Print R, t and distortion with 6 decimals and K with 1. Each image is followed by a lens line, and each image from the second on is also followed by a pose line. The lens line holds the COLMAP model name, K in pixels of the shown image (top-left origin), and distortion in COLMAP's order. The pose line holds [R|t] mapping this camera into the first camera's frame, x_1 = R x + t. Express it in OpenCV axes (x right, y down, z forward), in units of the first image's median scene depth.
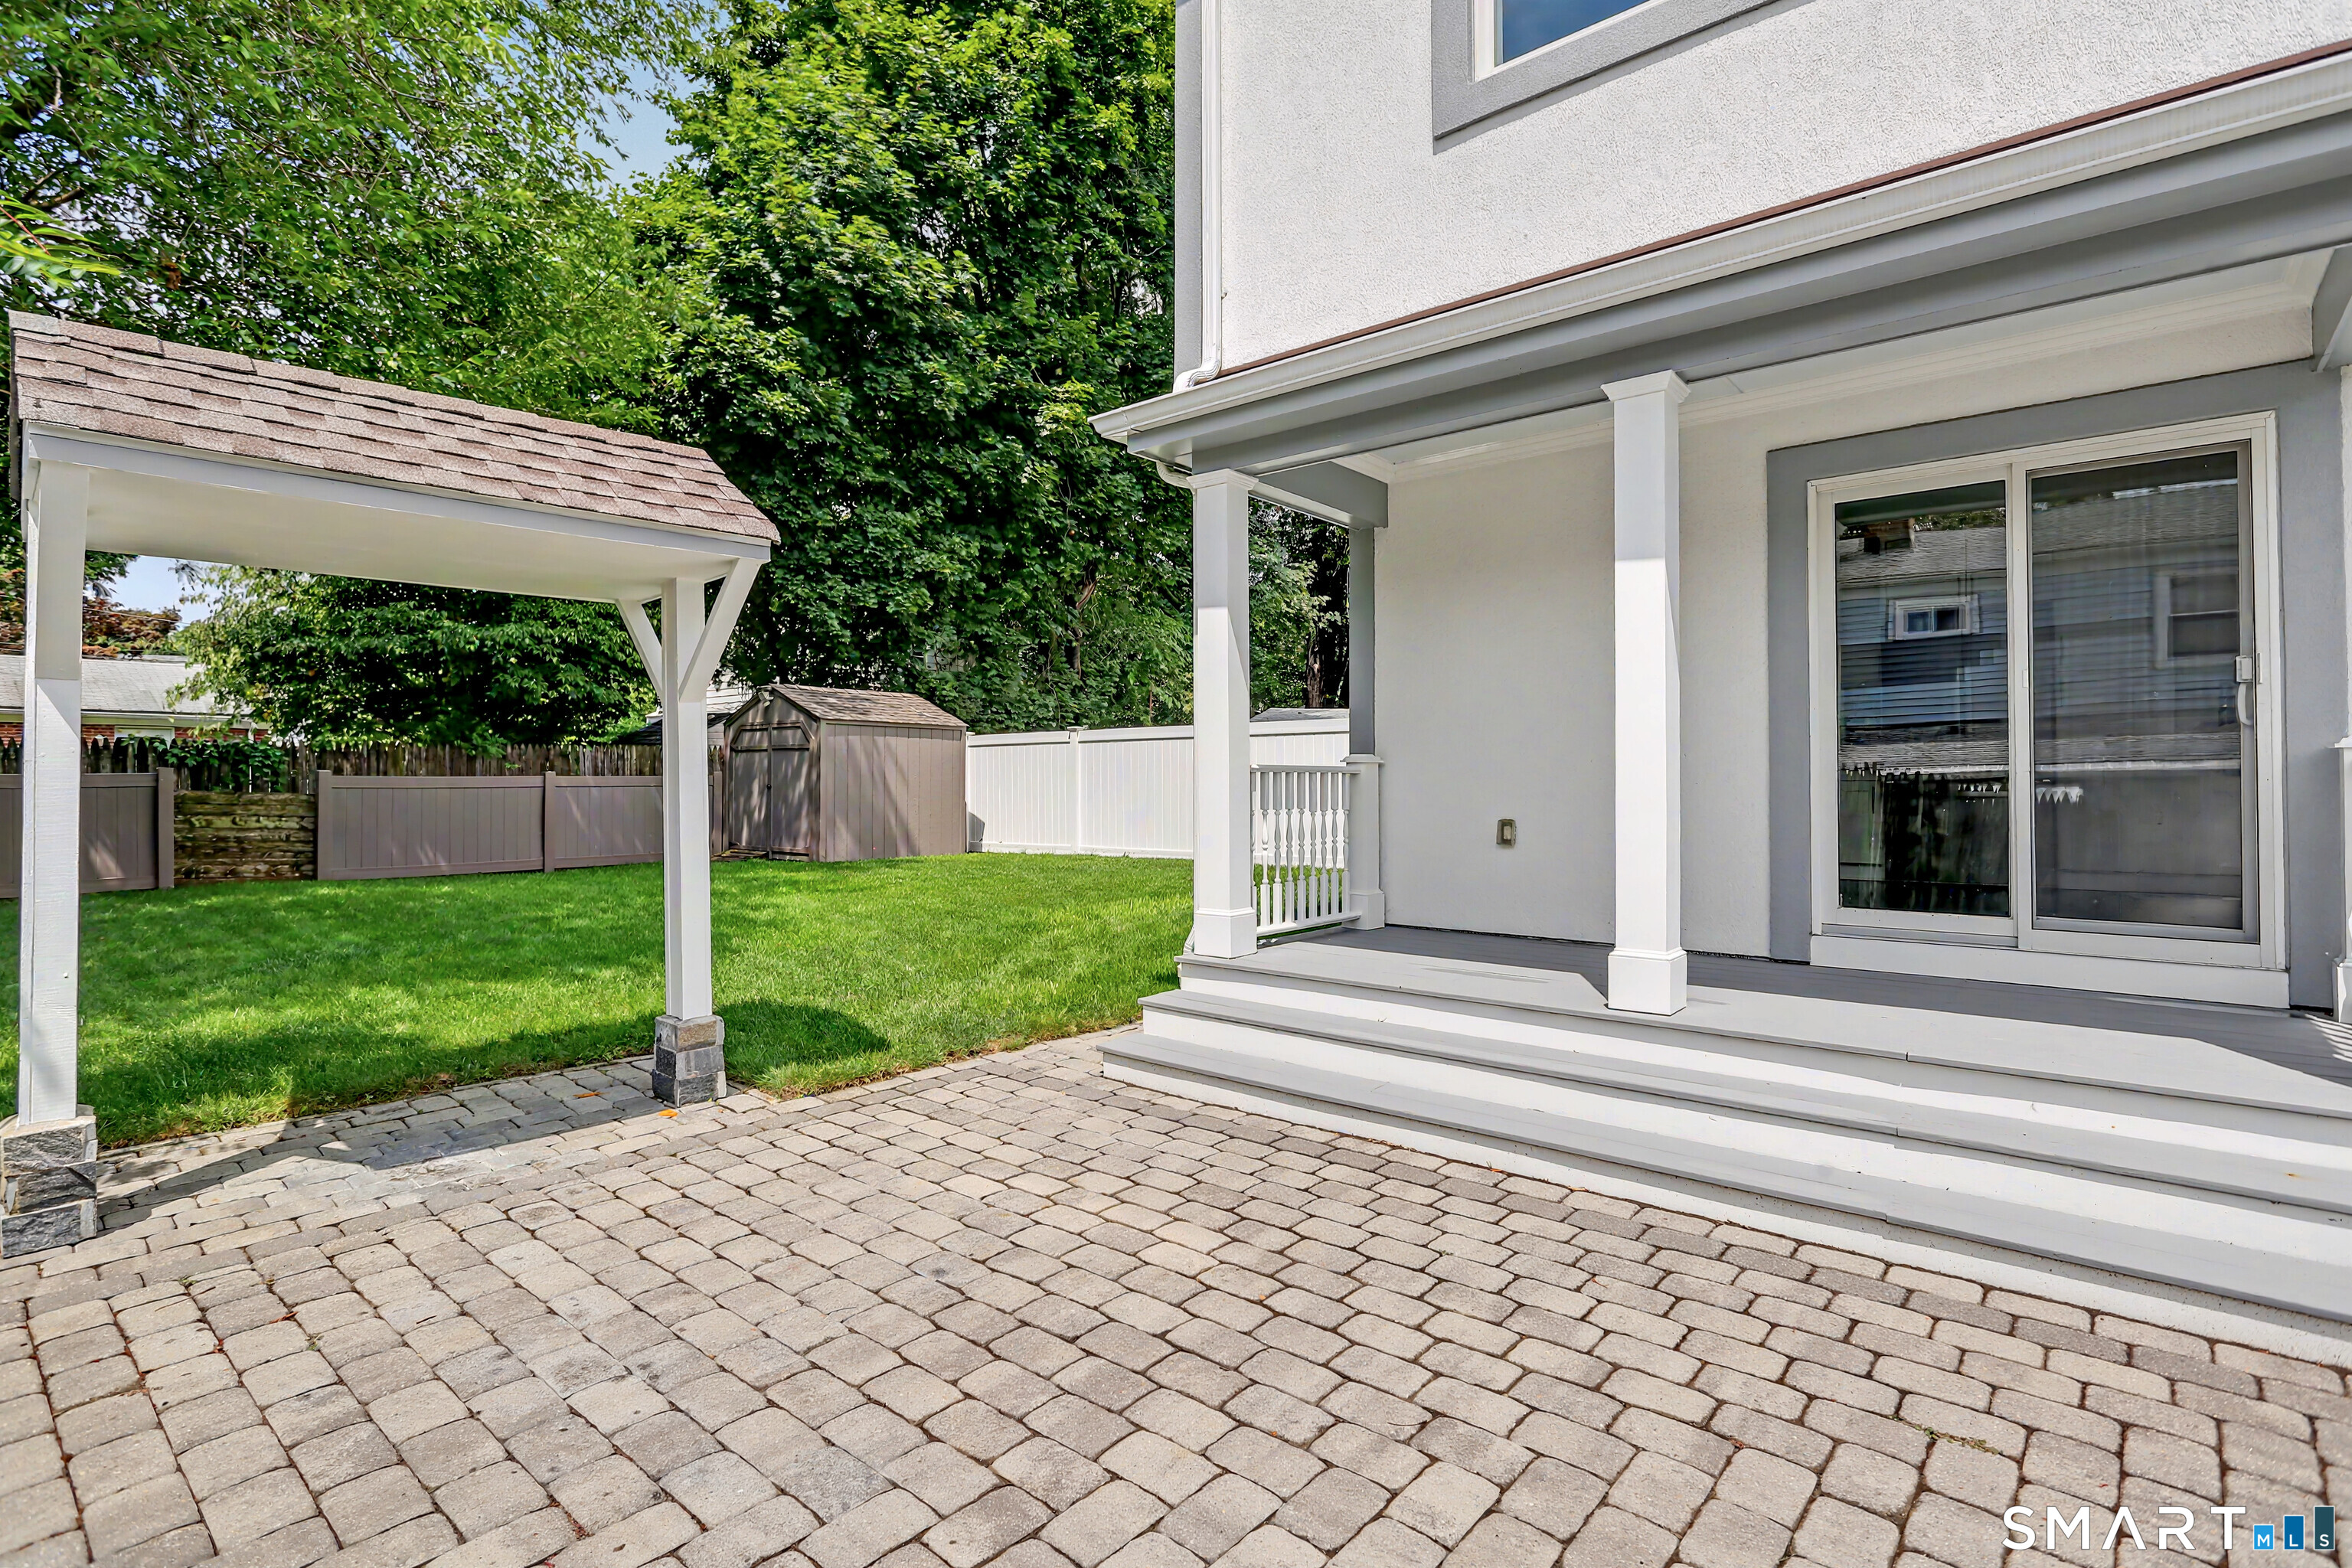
lens RADIAL K [[1122.9, 0, 1191.8], [0, 1122.9, 775.1], [0, 0, 1]] dist [-0.016947, 0.002741]
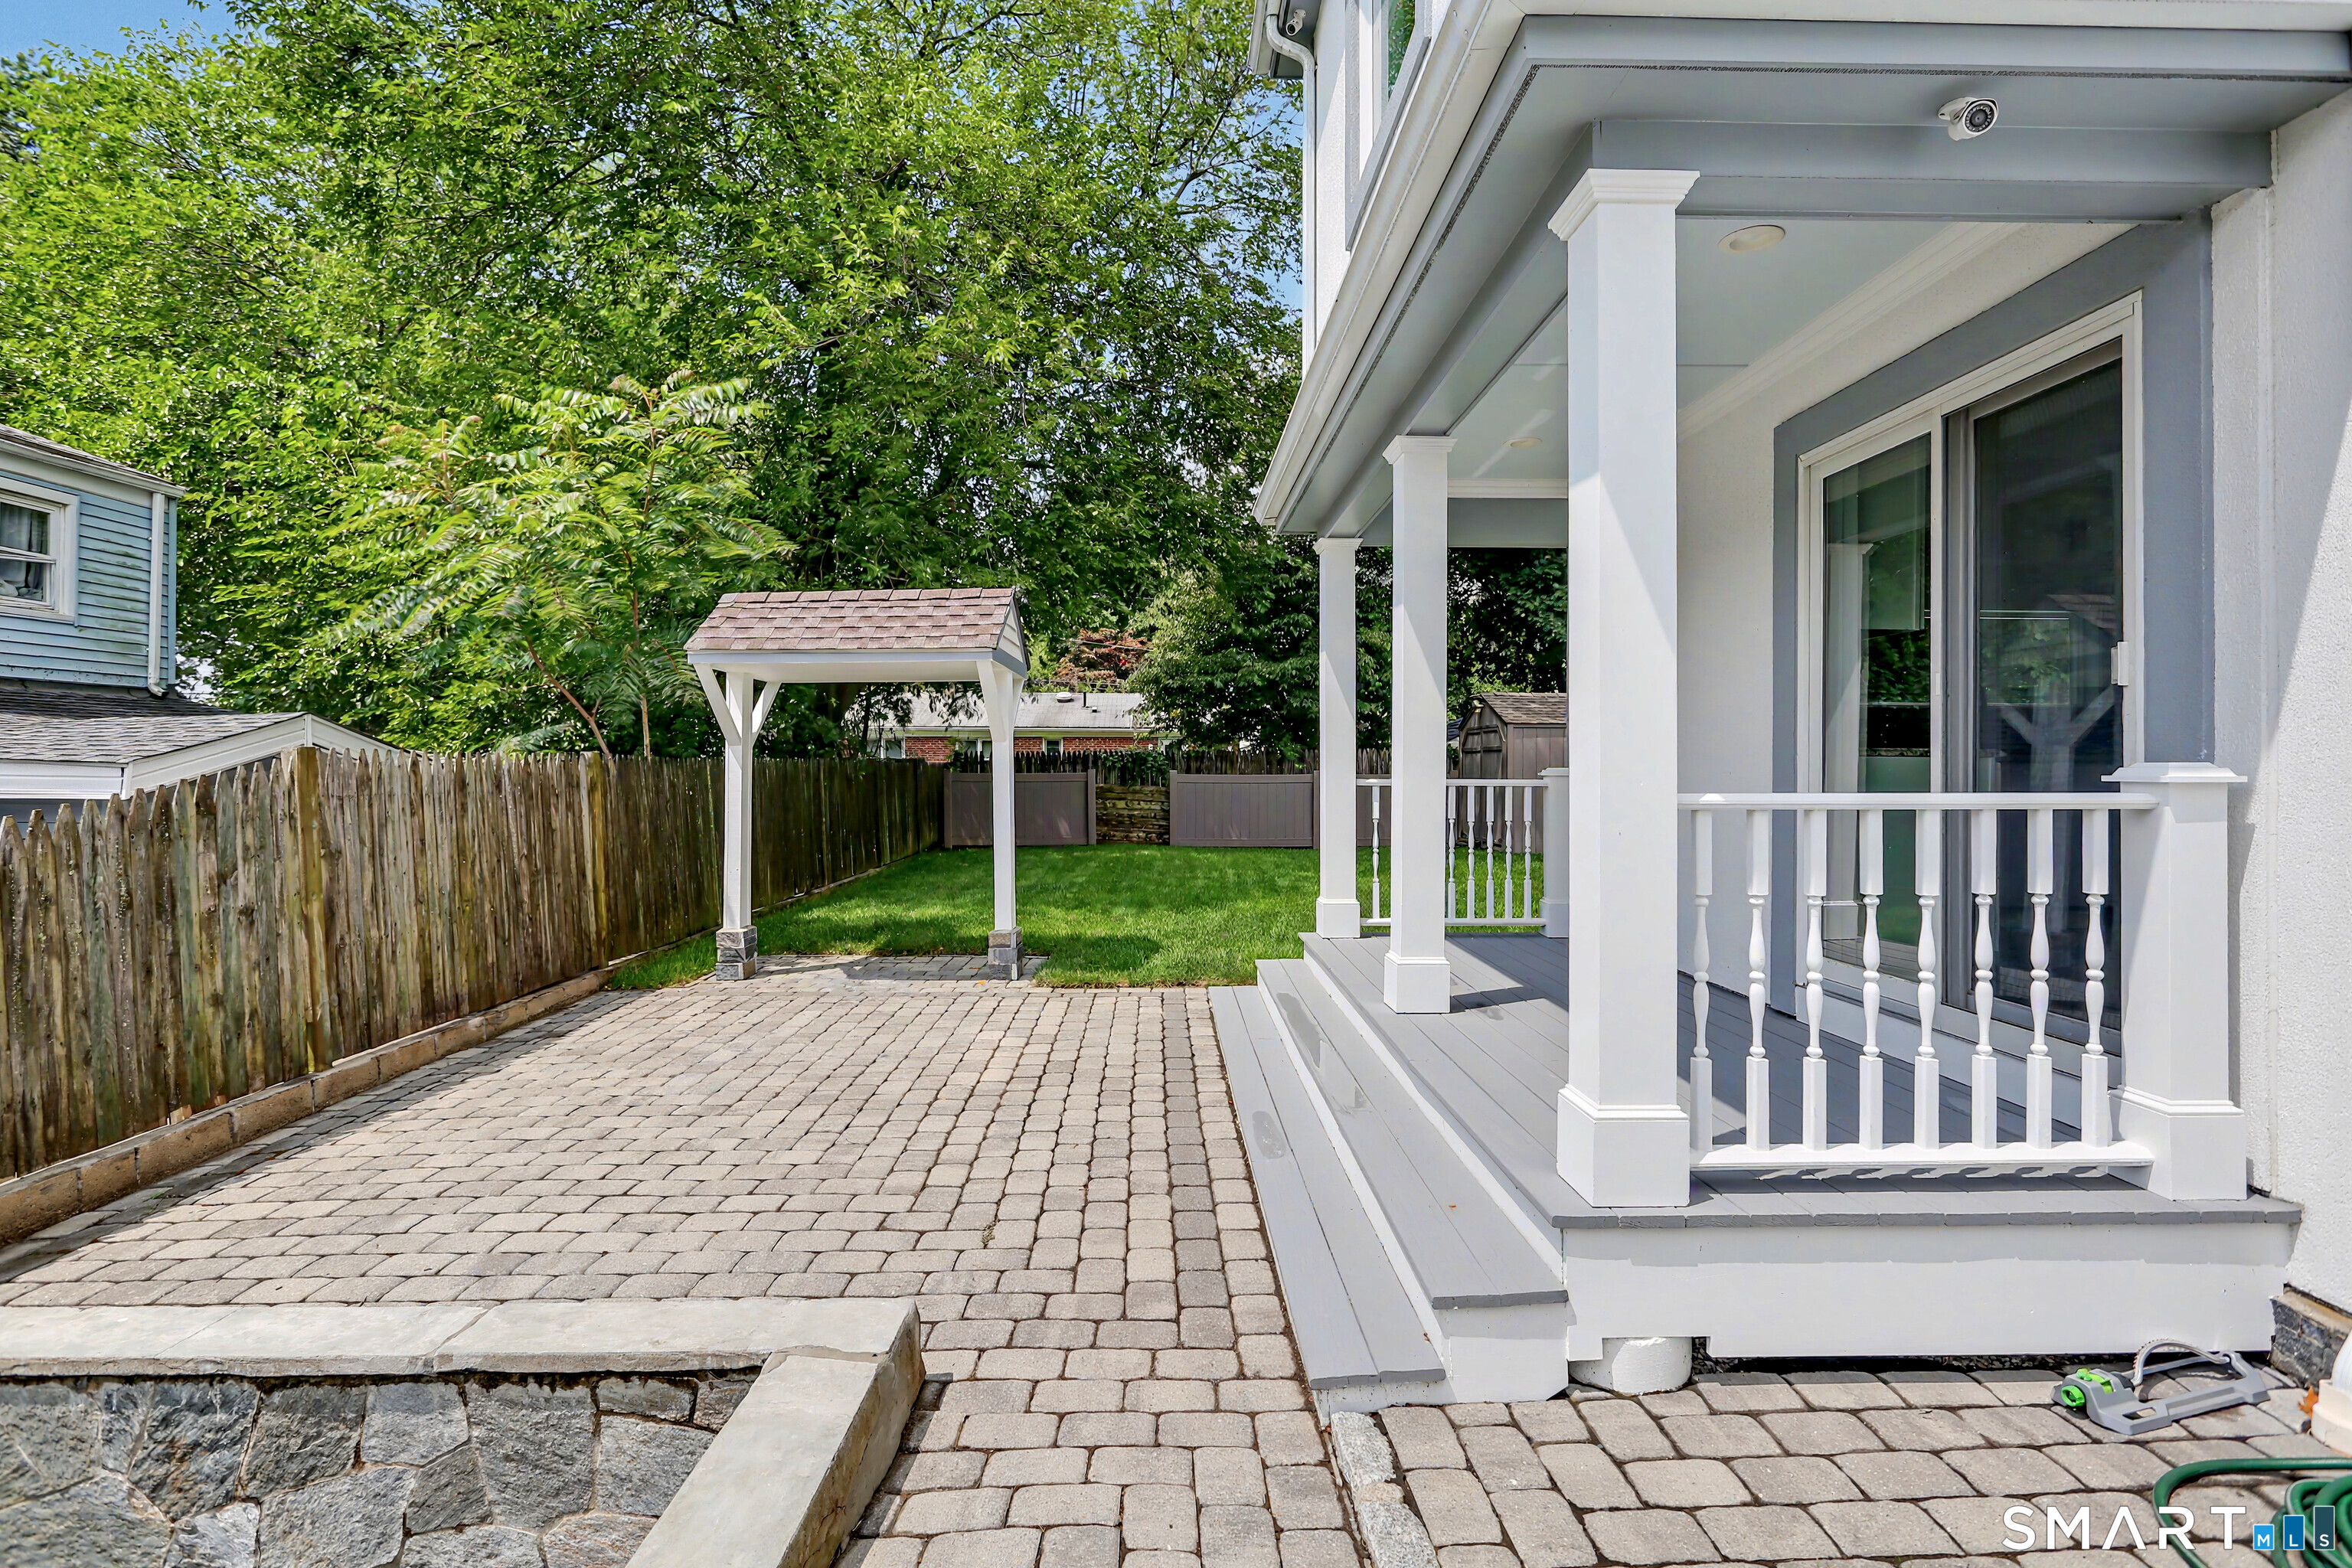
lens RADIAL K [[1122.9, 0, 1176.2], [0, 1122.9, 788.4], [0, 0, 1]] dist [-0.016947, 0.002741]
pose [[0.660787, 0.014621, -0.750431, 0.267628], [0.000524, 0.999801, 0.019941, -0.008113], [0.750573, -0.013570, 0.660648, 0.021442]]
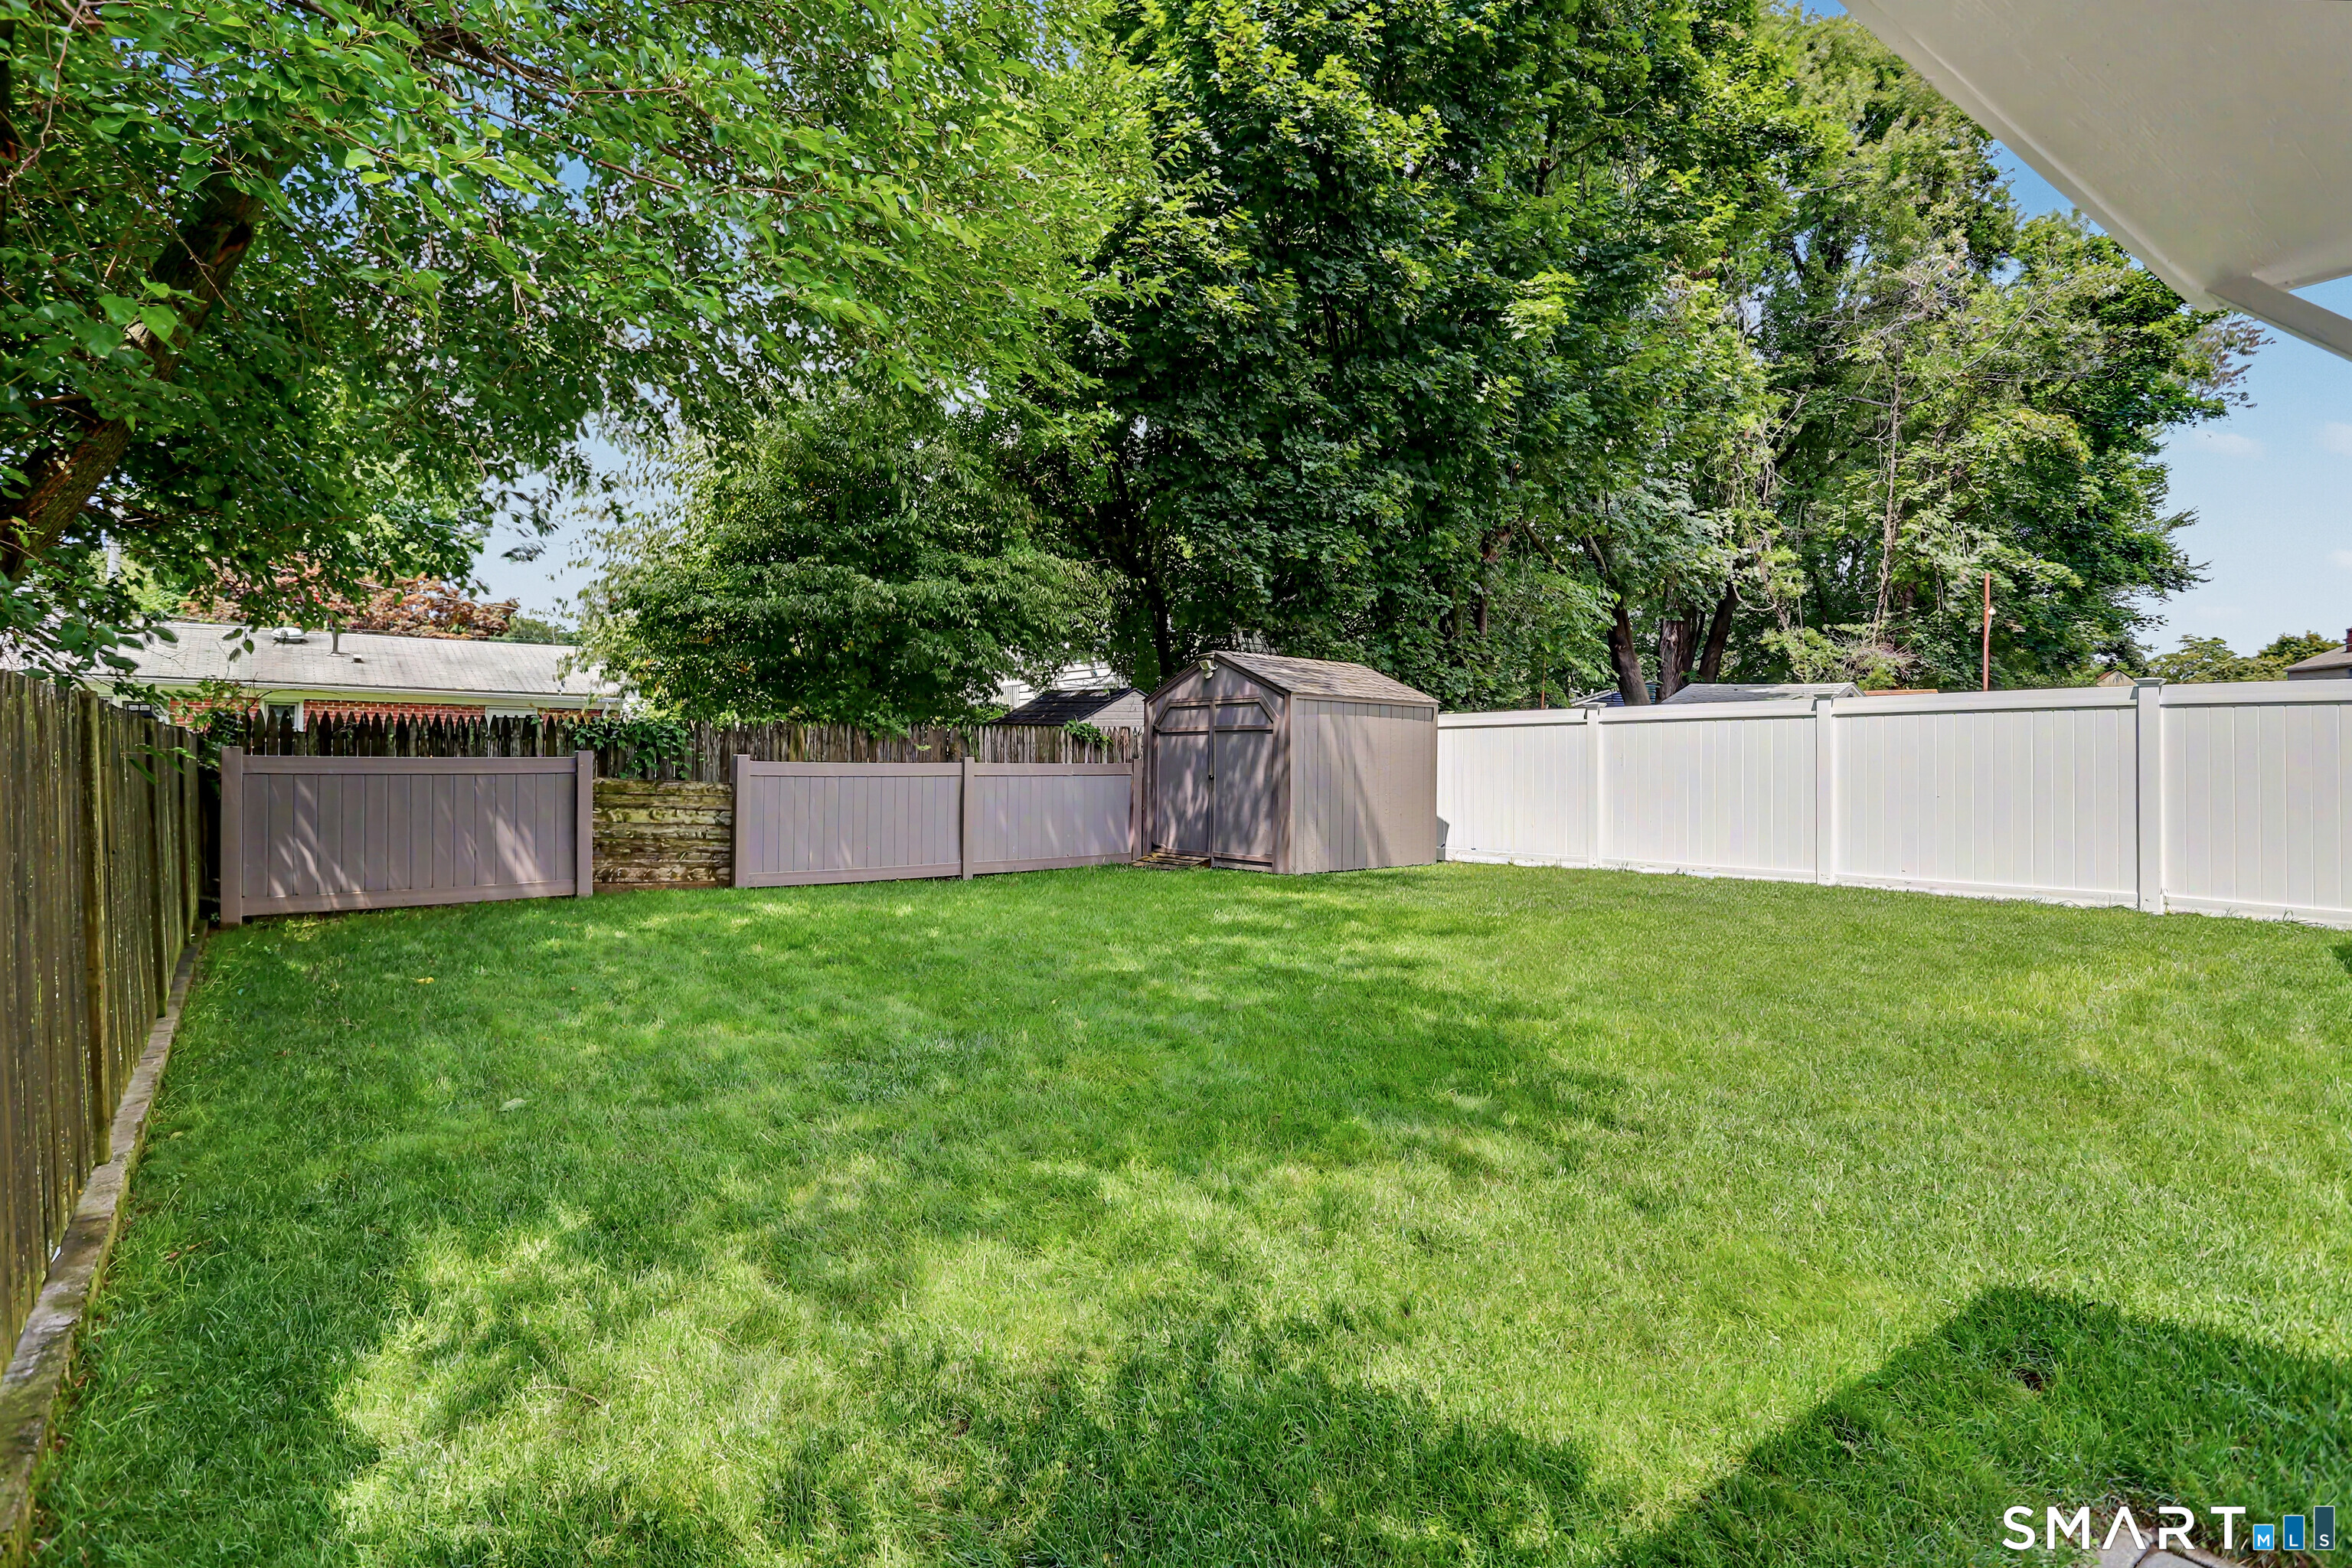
lens RADIAL K [[1122.9, 0, 1179.5], [0, 1122.9, 777.1], [0, 0, 1]] dist [-0.016947, 0.002741]
pose [[0.982137, 0.011282, -0.187829, -0.244415], [-0.008263, 0.999824, 0.016851, -0.003341], [0.187986, -0.014998, 0.982057, 0.193789]]
